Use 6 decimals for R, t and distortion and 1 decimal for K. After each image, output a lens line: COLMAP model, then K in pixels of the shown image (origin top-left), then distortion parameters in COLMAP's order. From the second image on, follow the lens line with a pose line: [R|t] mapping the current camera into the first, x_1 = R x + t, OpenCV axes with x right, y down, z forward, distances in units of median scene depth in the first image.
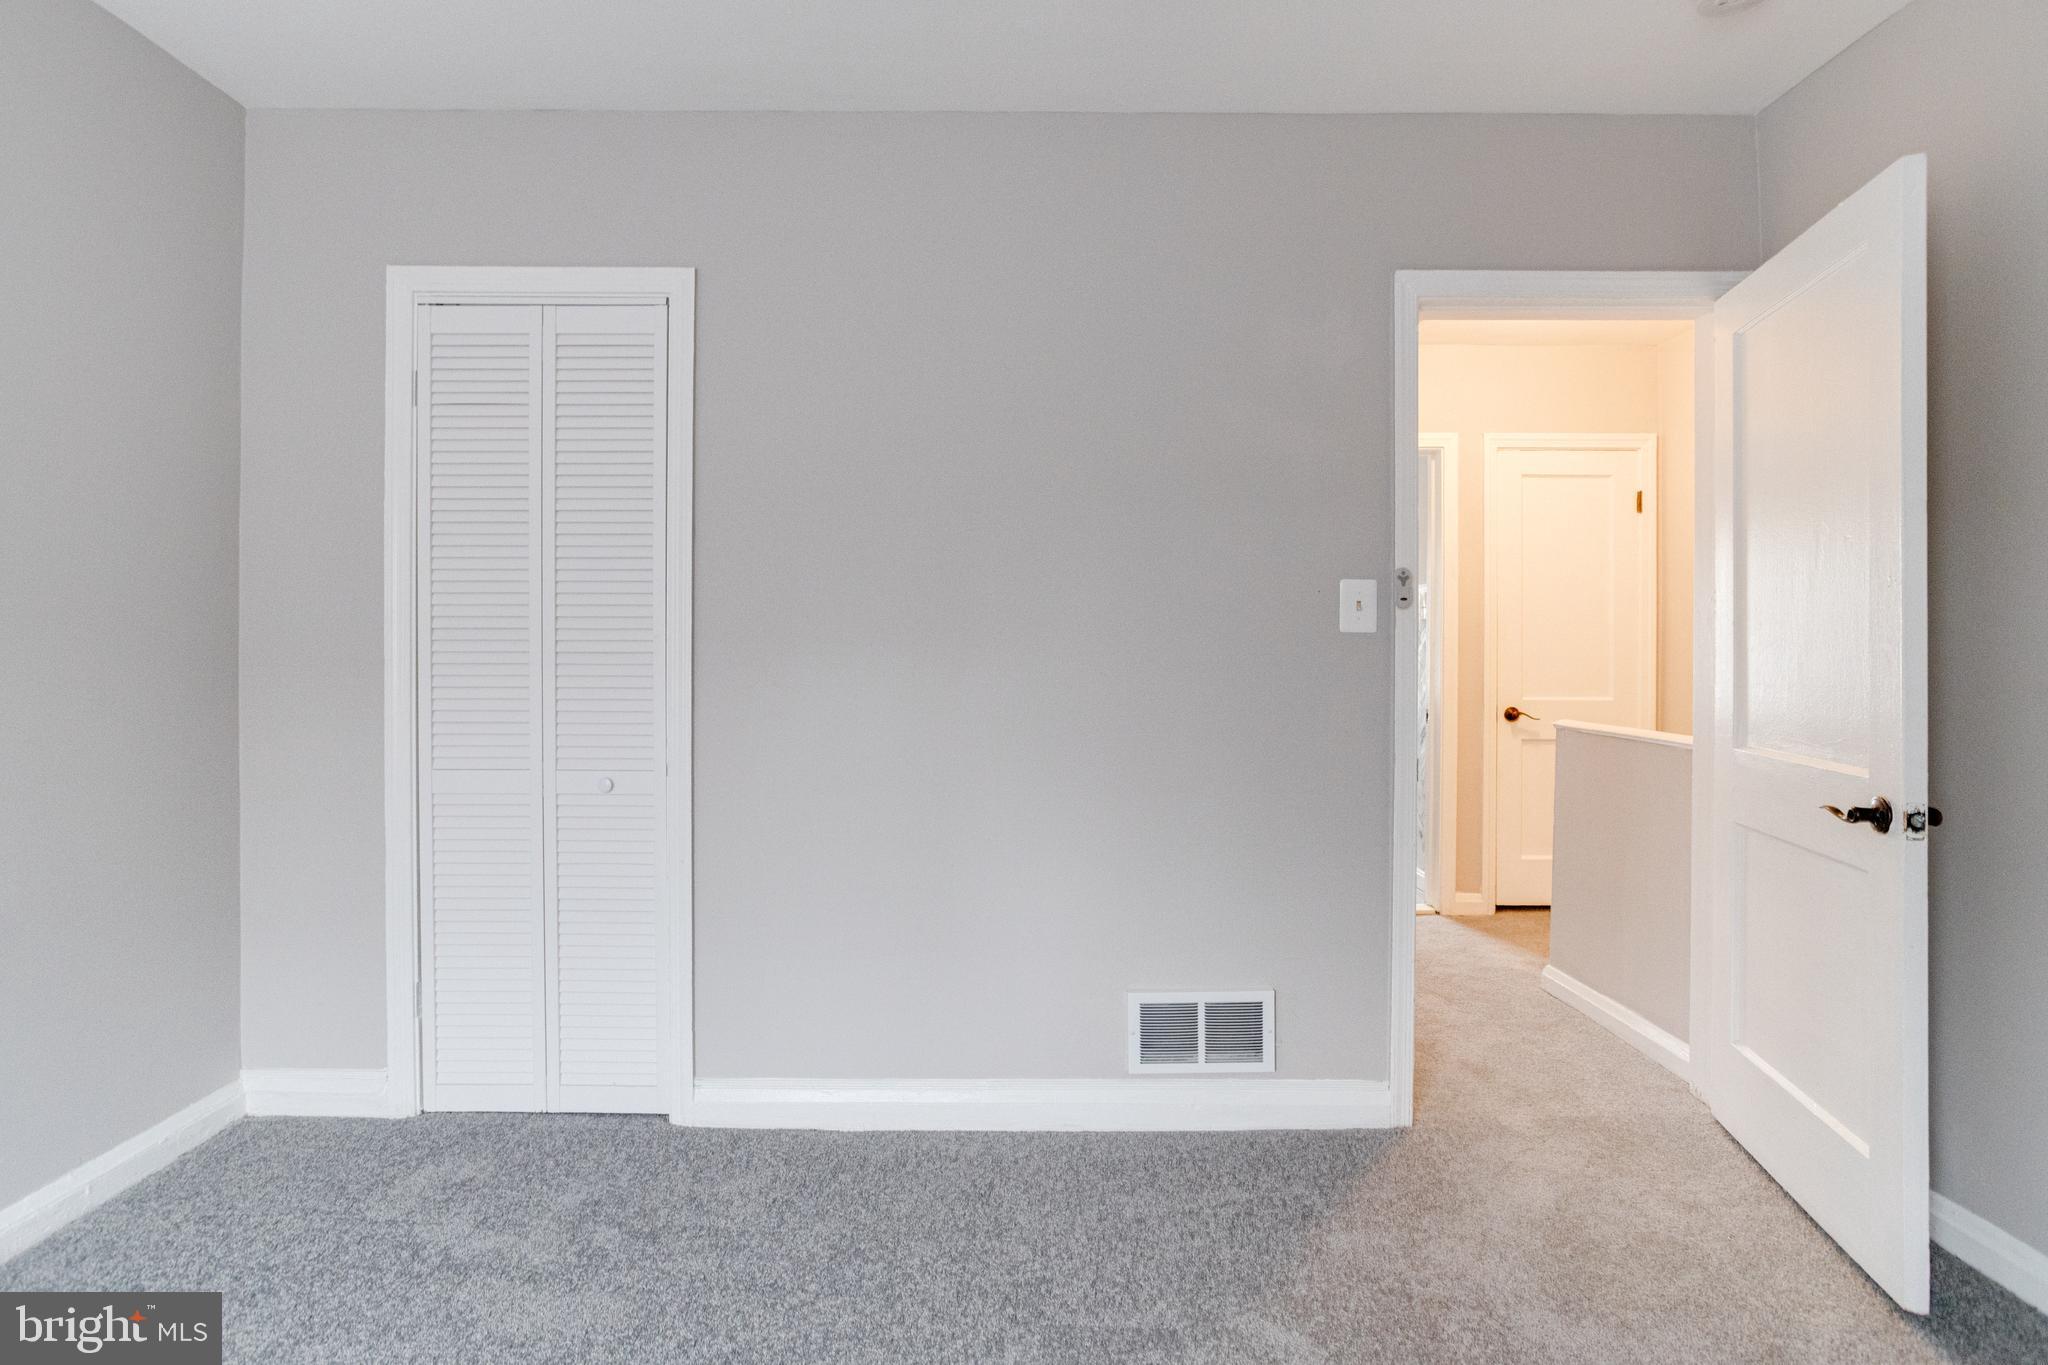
lens RADIAL K [[1017.2, 0, 1019.4], [0, 1017.2, 657.3], [0, 0, 1]] dist [-0.040156, 0.021797]
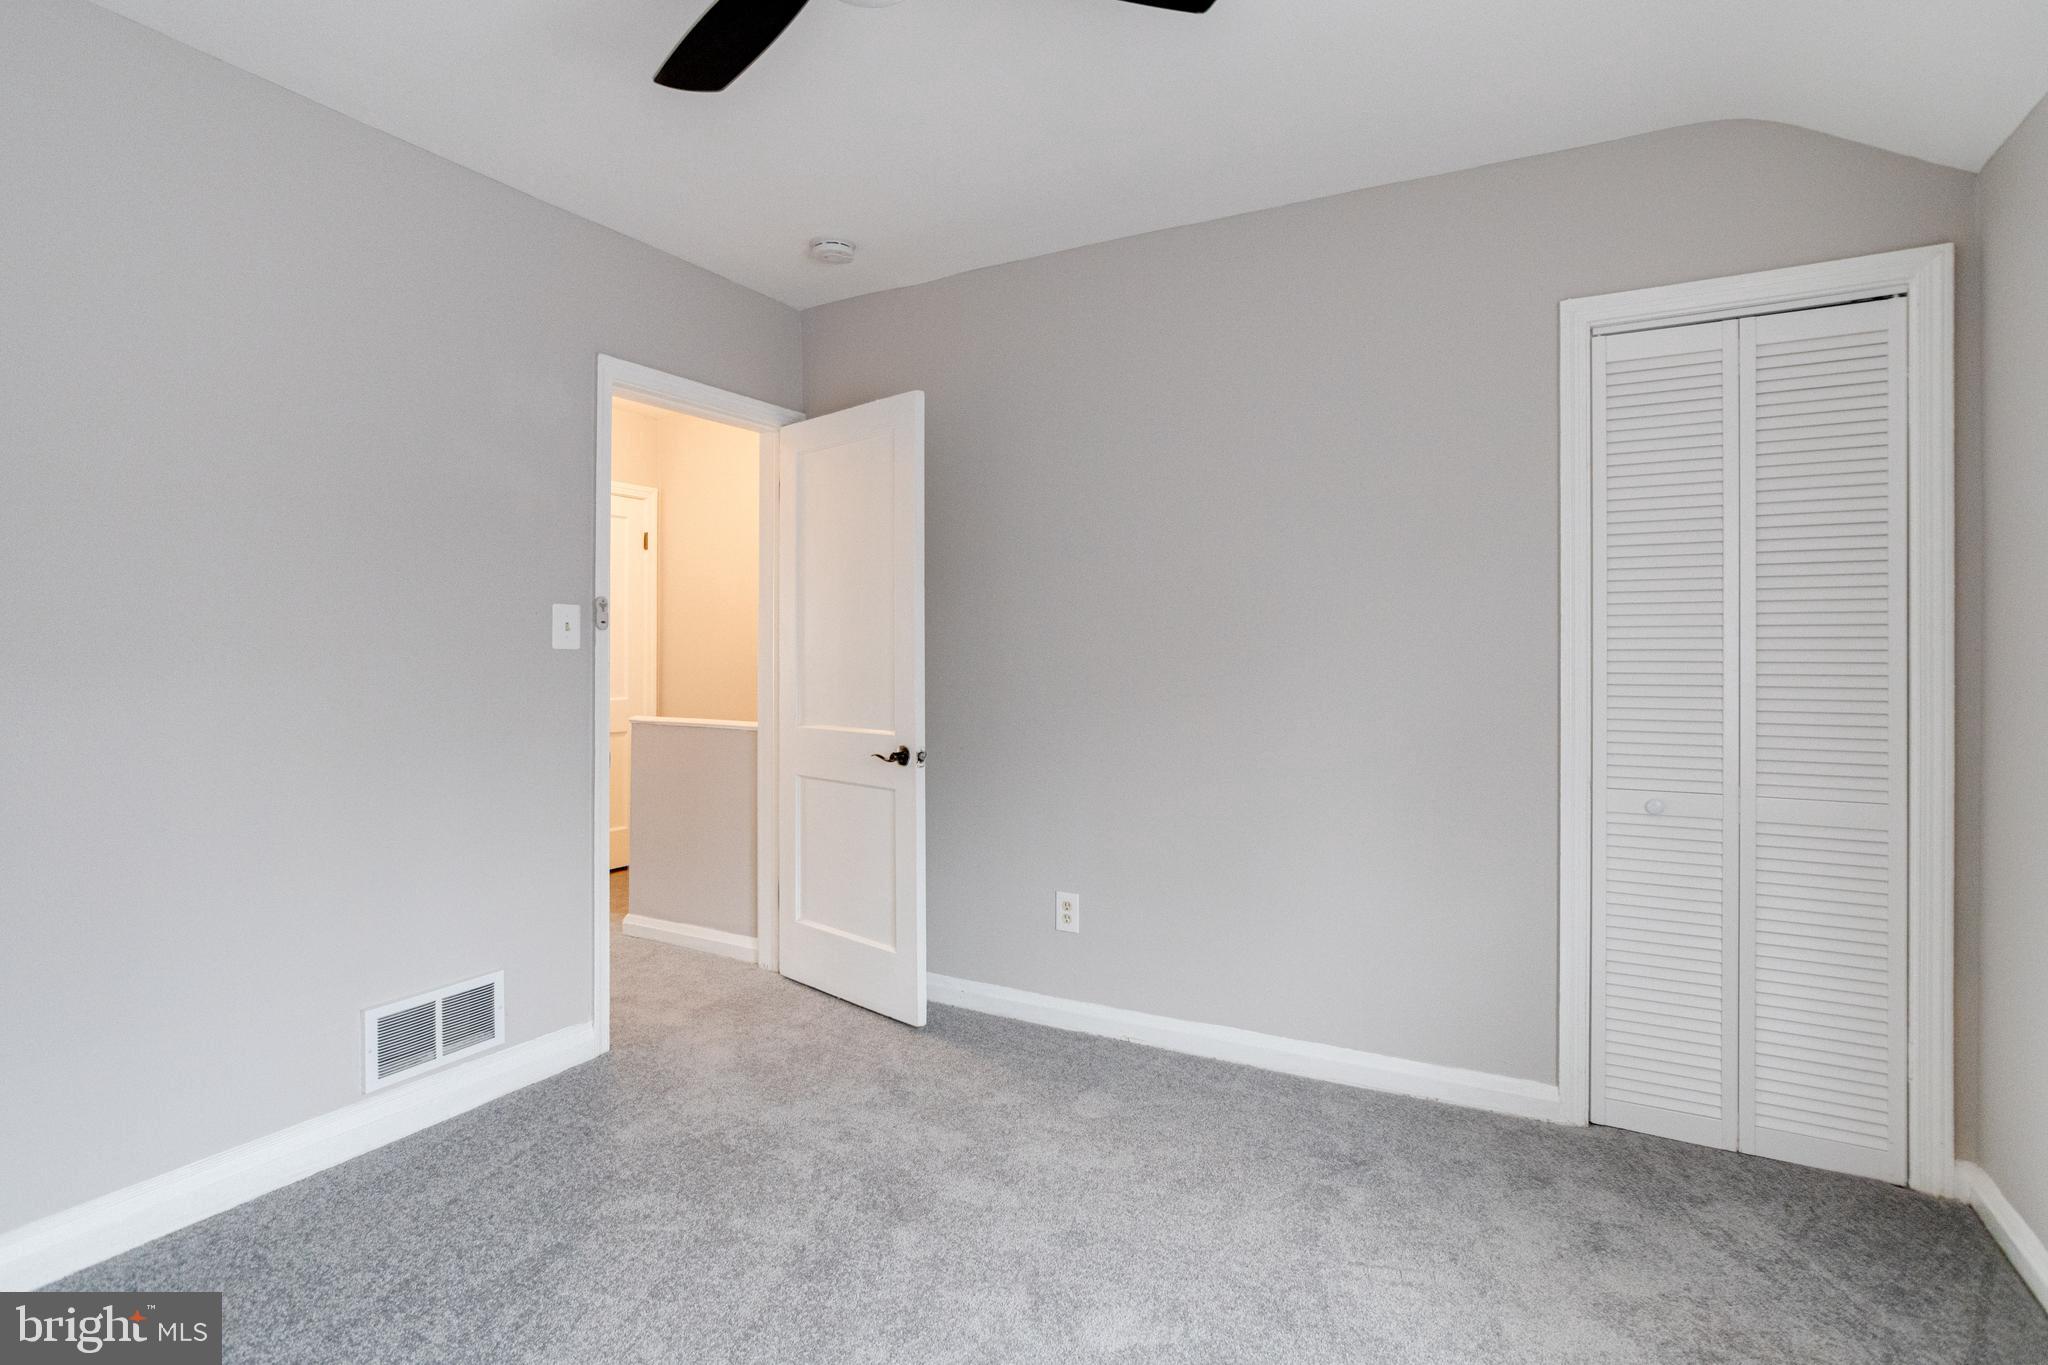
lens RADIAL K [[1017.2, 0, 1019.4], [0, 1017.2, 657.3], [0, 0, 1]] dist [-0.040156, 0.021797]
pose [[0.483161, -0.004822, 0.875518, -0.446876], [0.006956, 0.999974, 0.001668, -0.013281], [-0.875504, 0.005284, 0.483182, -0.037159]]
